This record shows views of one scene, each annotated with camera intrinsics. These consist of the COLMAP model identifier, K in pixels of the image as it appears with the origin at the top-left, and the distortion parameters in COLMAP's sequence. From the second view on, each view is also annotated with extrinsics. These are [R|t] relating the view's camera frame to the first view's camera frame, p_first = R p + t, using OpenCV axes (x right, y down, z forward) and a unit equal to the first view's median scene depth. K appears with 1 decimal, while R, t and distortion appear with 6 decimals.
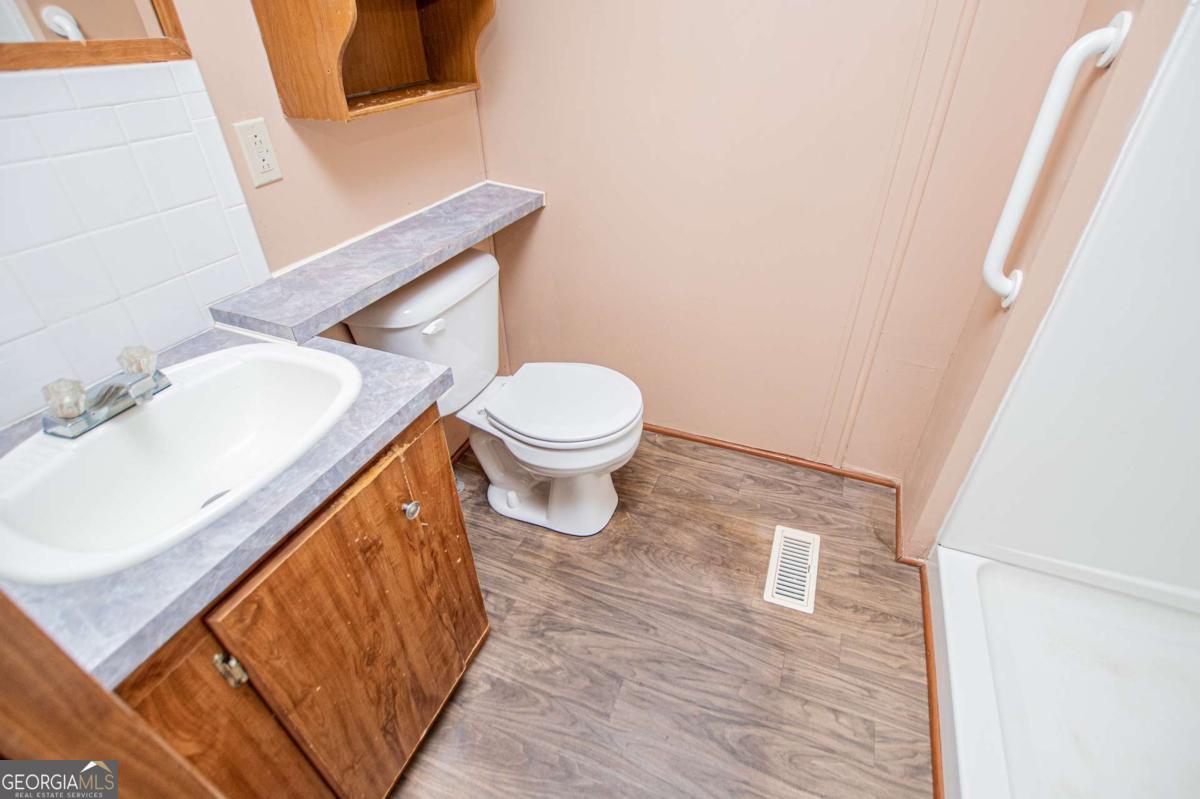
lens RADIAL K [[534.2, 0, 600.0], [0, 534.2, 399.5], [0, 0, 1]] dist [-0.029042, 0.002044]
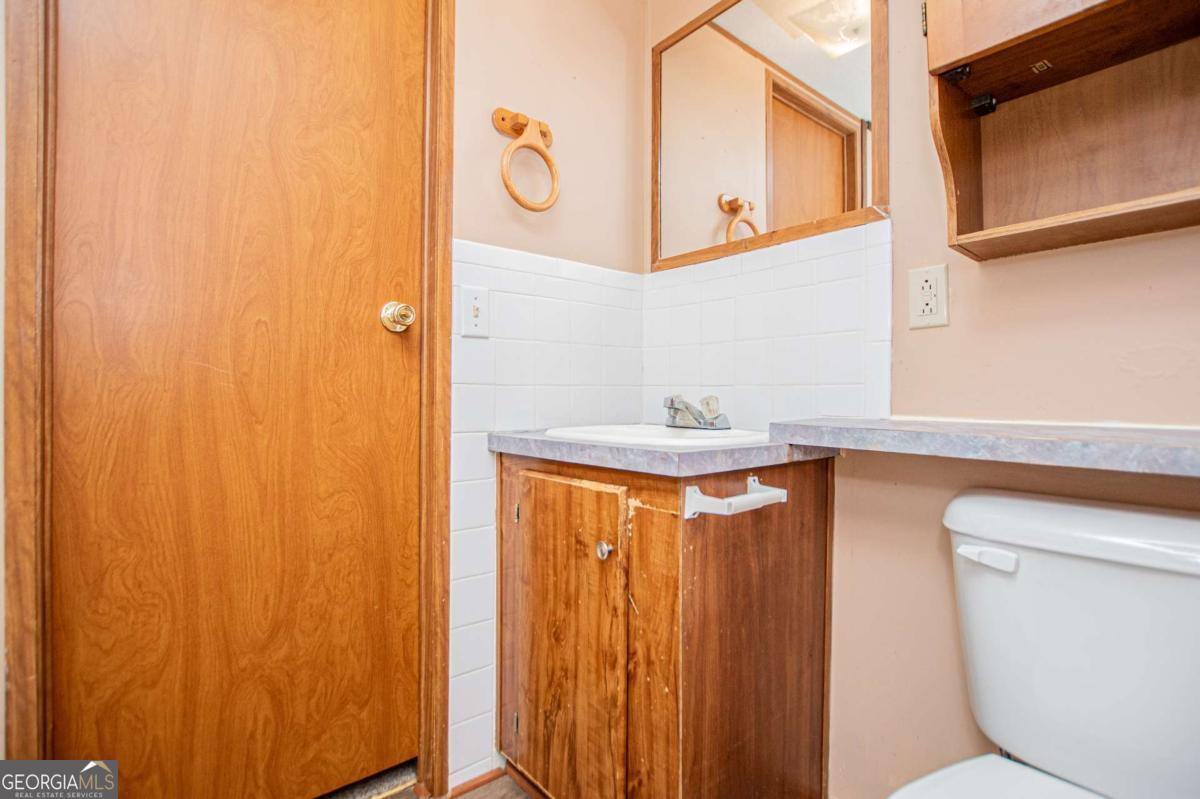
lens RADIAL K [[534.2, 0, 600.0], [0, 534.2, 399.5], [0, 0, 1]] dist [-0.029042, 0.002044]
pose [[-0.437074, 0.012358, -0.899341, 0.483430], [-0.531544, 0.803060, 0.269362, -0.256549], [0.725553, 0.595770, -0.344428, 0.996542]]
